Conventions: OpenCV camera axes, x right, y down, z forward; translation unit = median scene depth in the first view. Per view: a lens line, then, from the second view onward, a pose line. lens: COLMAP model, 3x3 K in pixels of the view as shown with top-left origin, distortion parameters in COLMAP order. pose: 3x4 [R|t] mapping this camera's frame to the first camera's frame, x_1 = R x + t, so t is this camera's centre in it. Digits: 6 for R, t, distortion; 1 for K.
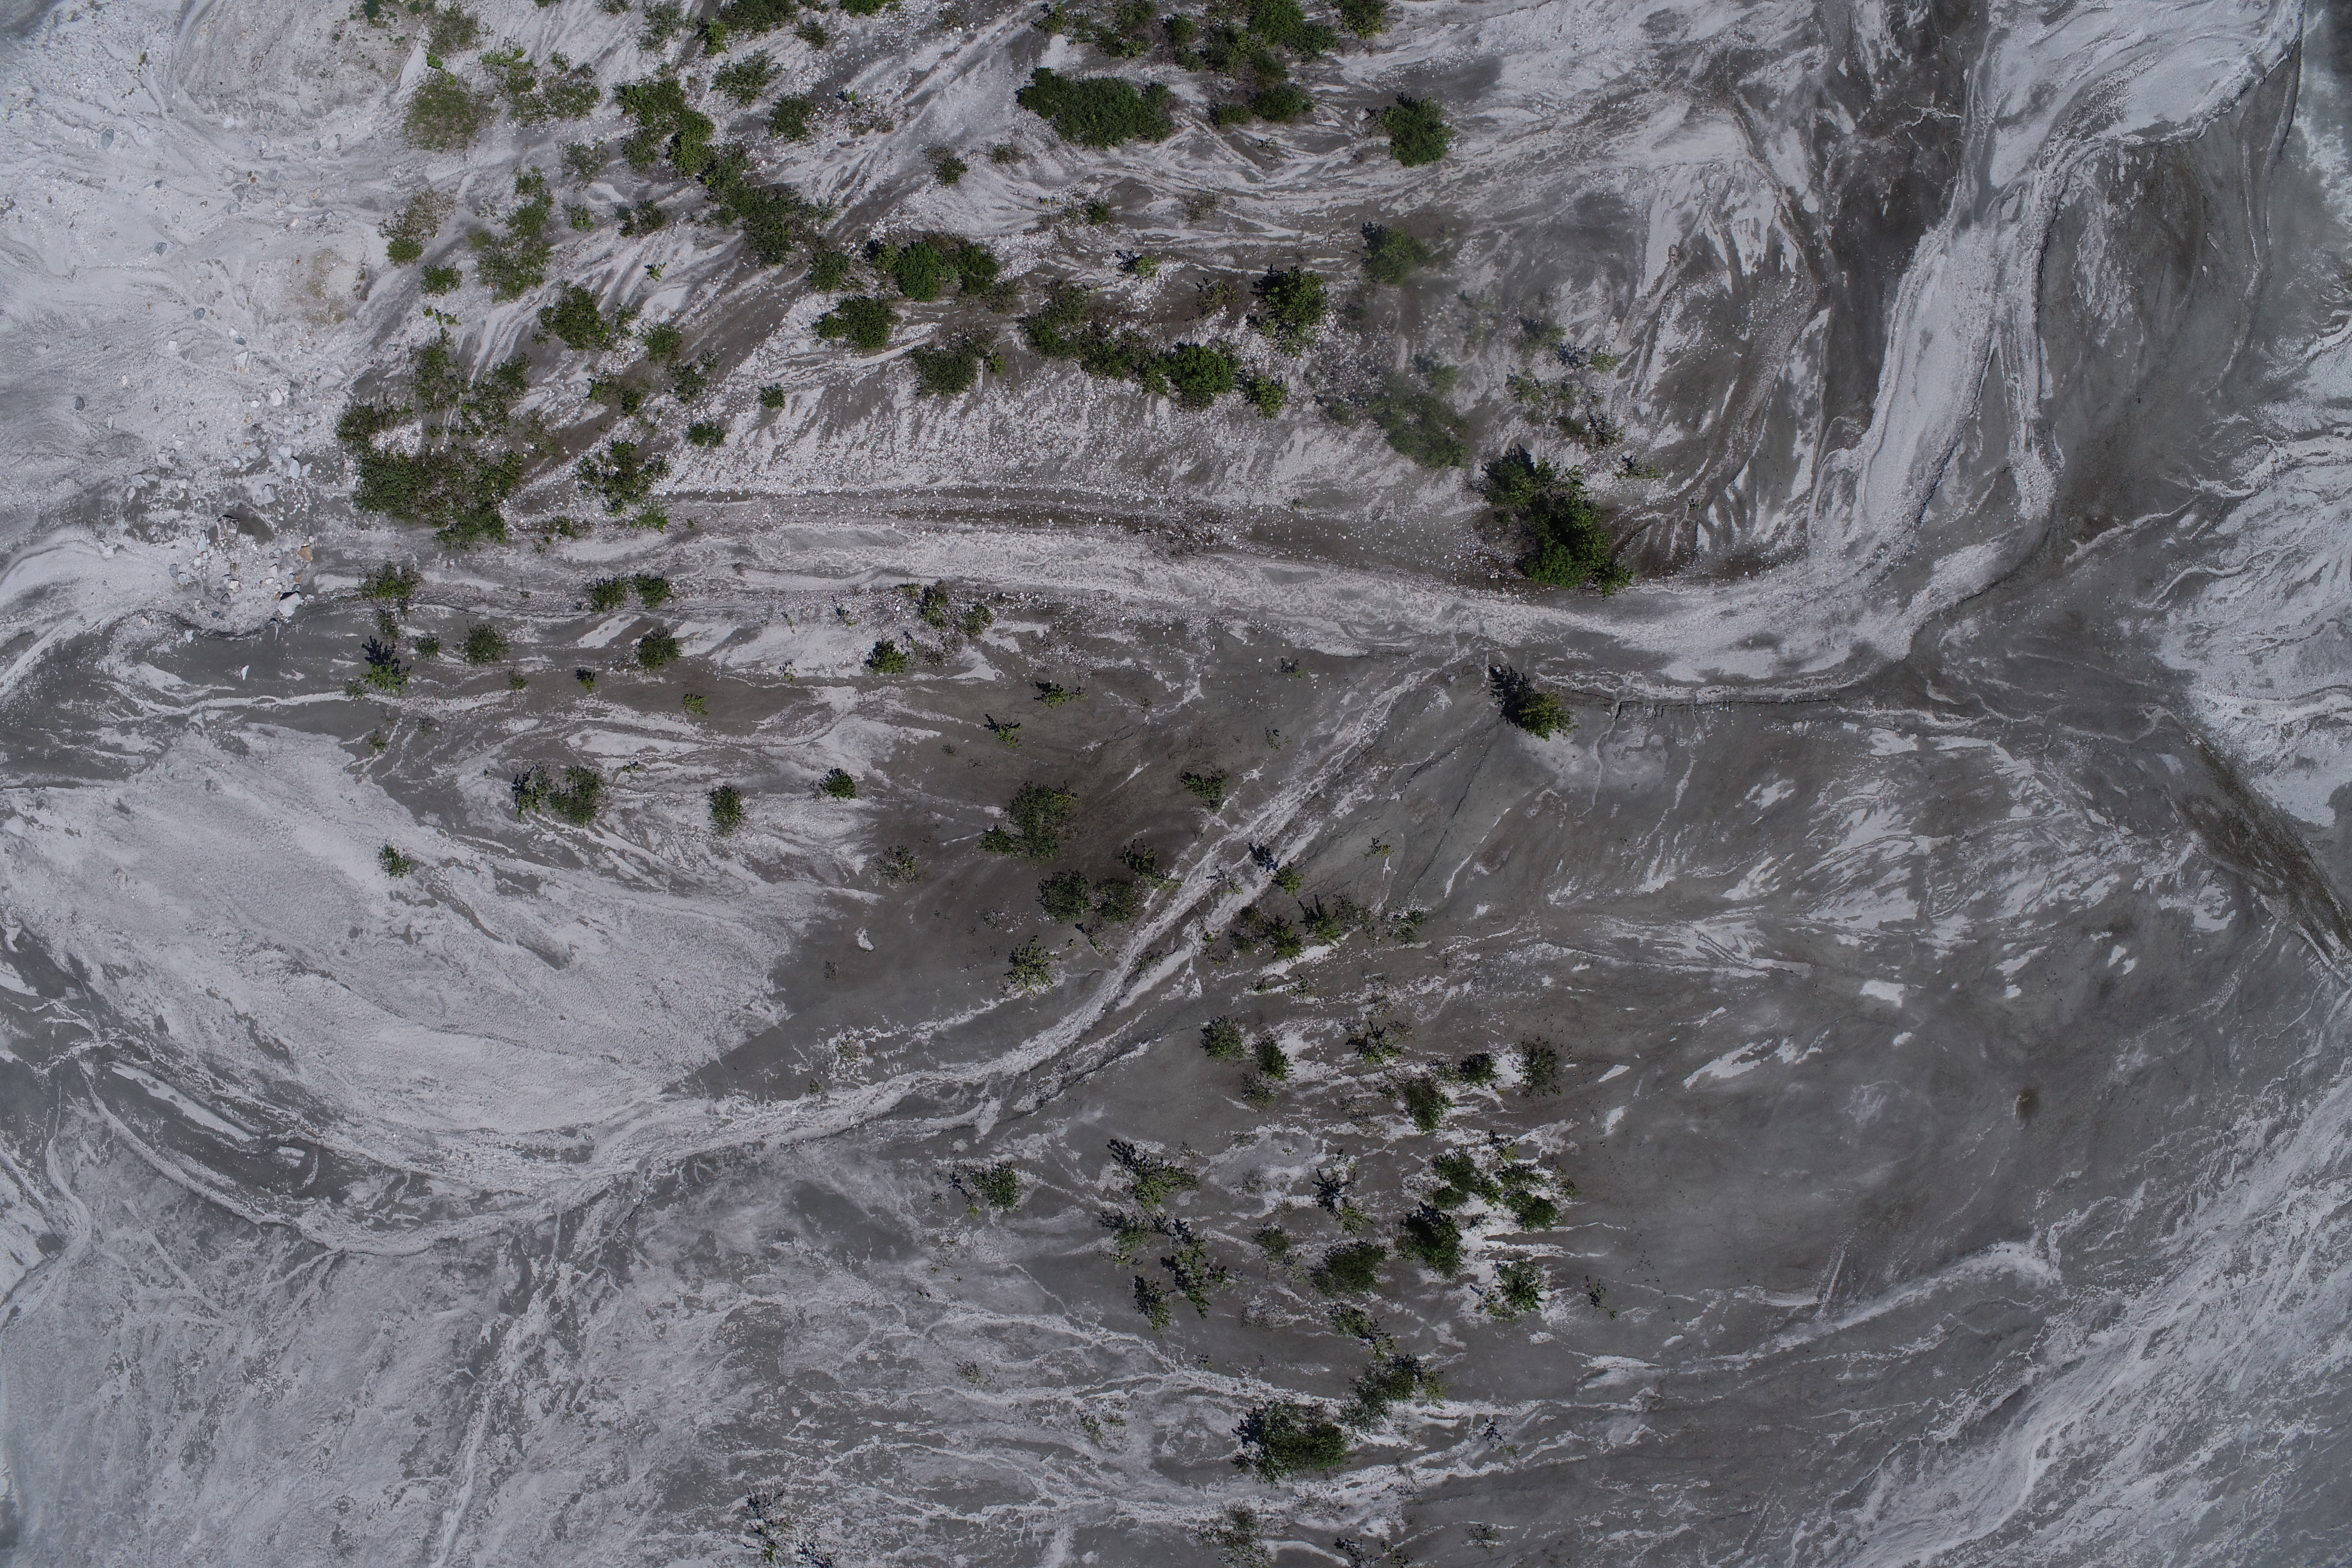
lens RADIAL K [[1606.2, 0, 1175.1], [0, 1606.2, 714.4], [0, 0, 1]] dist [-0.134433, 0.060008]
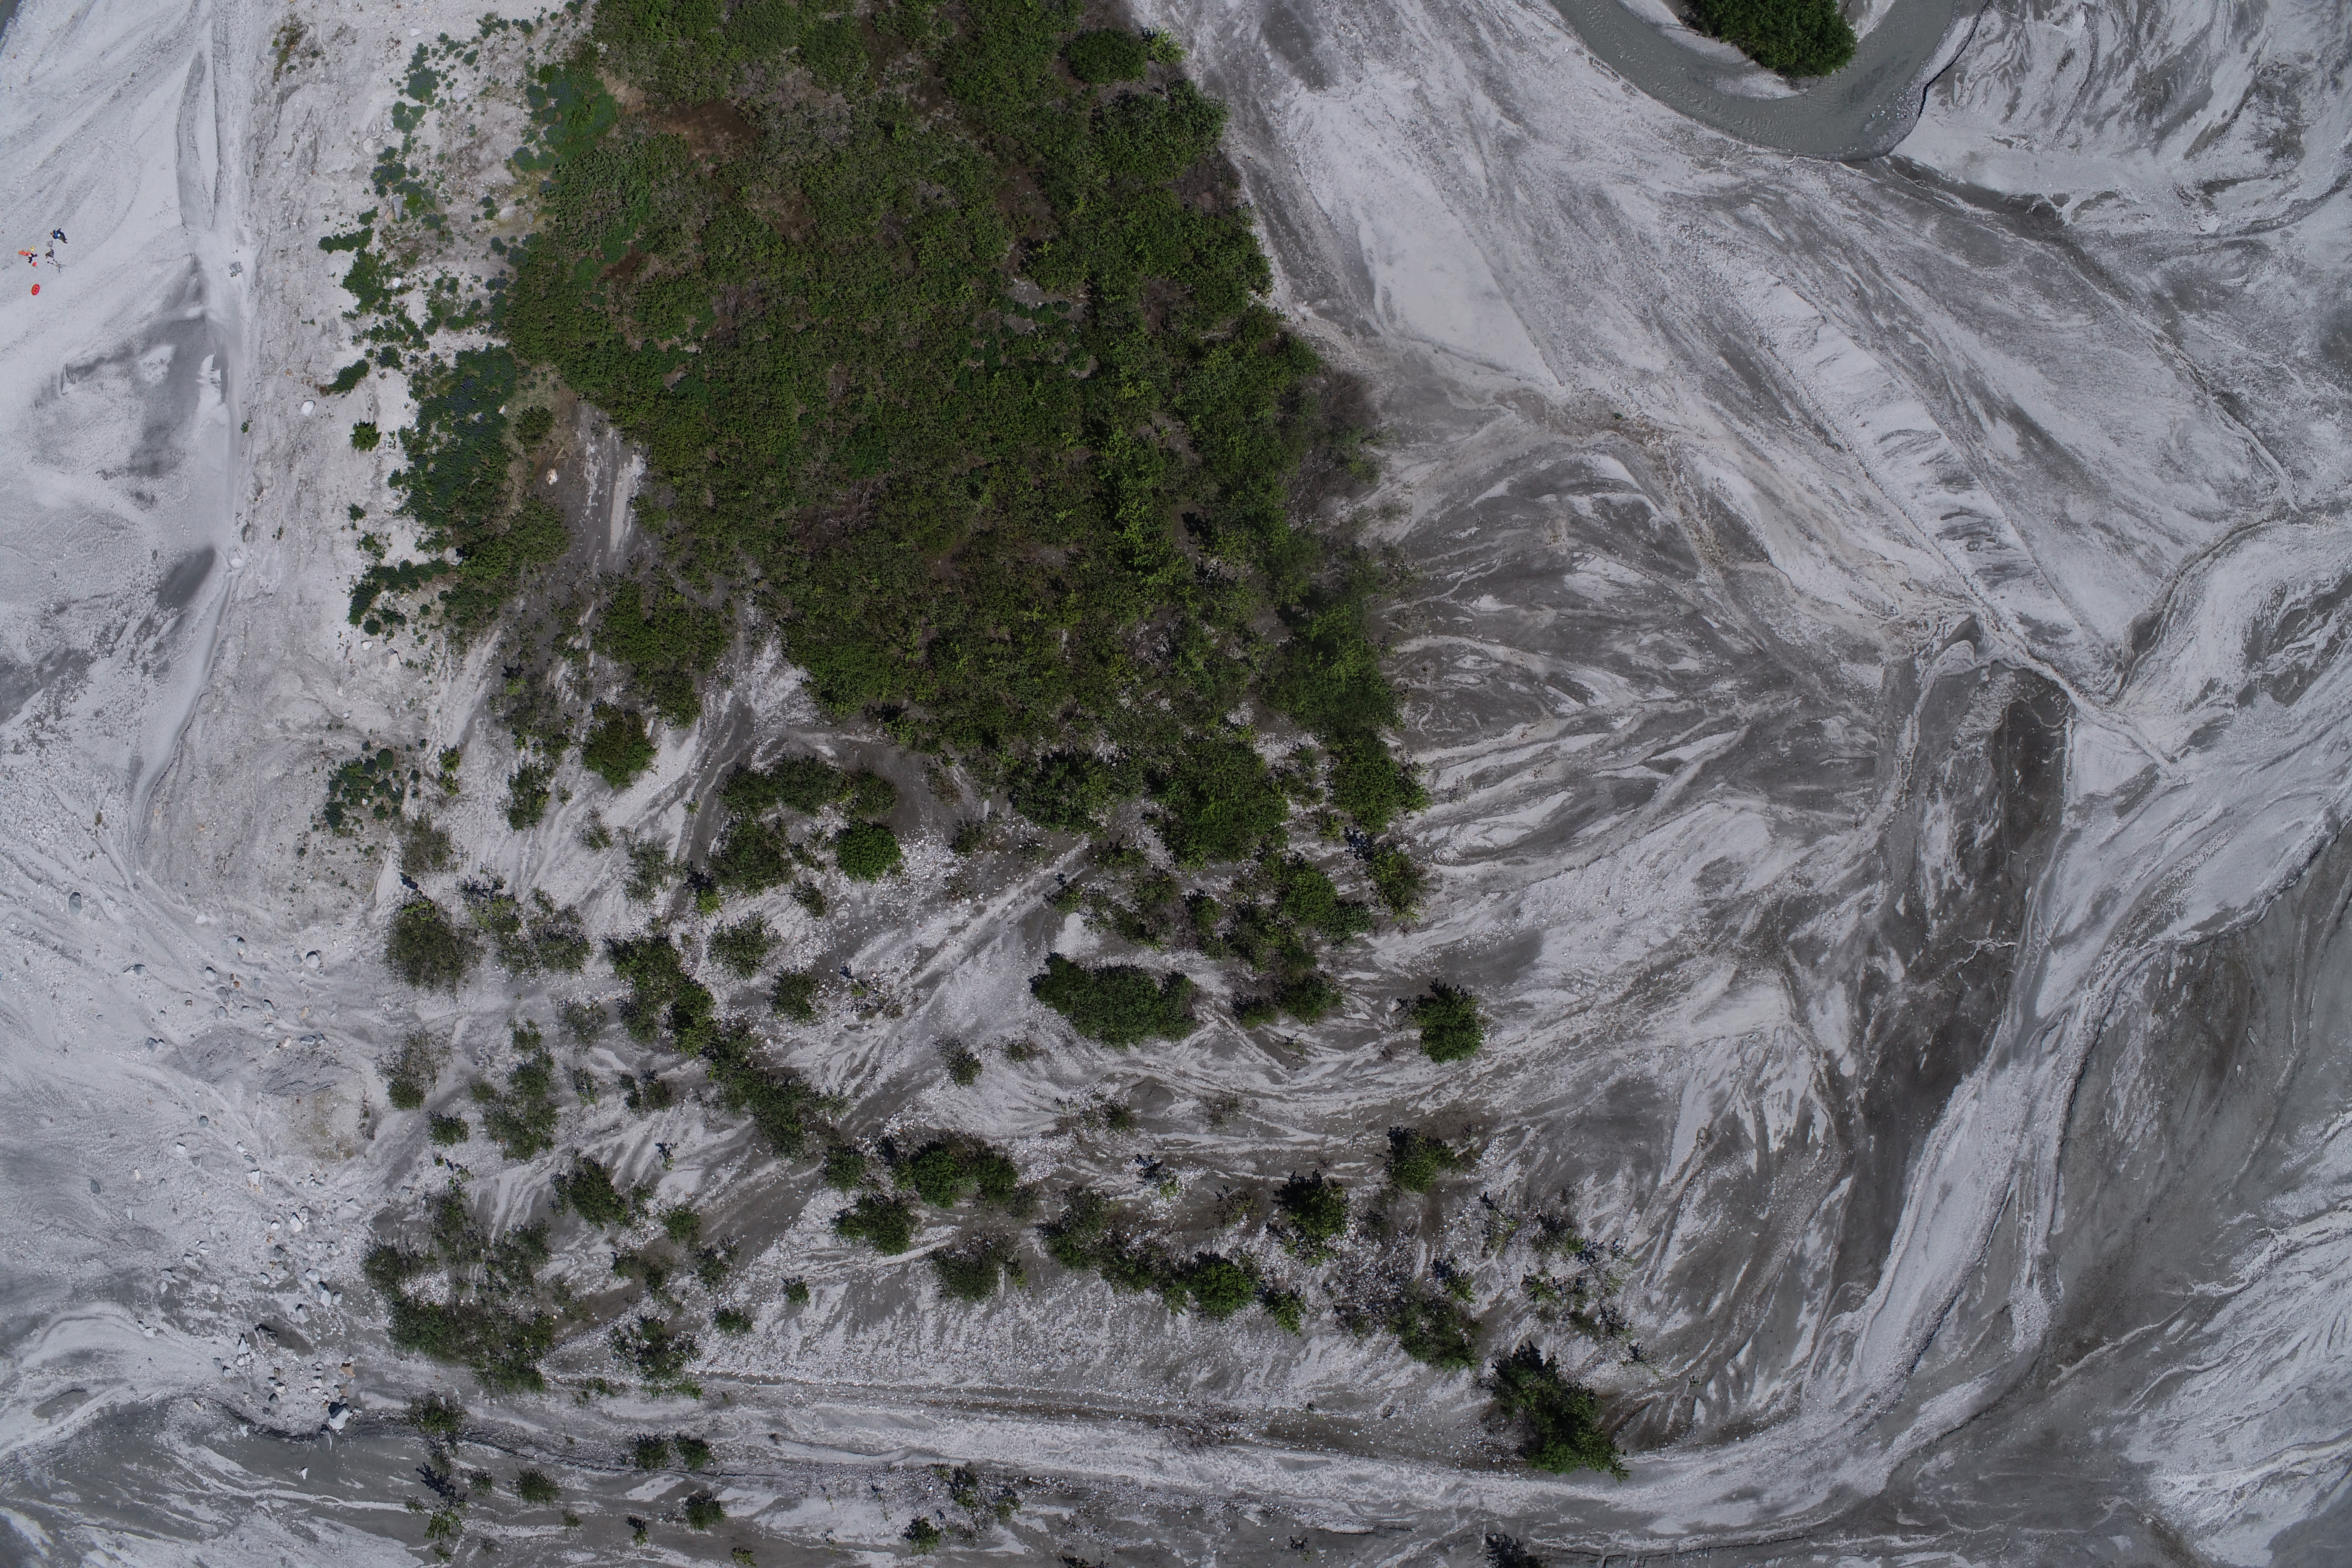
lens RADIAL K [[1578.2, 0, 1176.4], [0, 1578.2, 819.0], [0, 0, 1]] dist [-0.128695, 0.056977]
pose [[0.999968, 0.006096, 0.005208, -0.018381], [-0.007001, 0.980442, 0.196686, -0.680394], [-0.003907, -0.196716, 0.980453, 0.087773]]
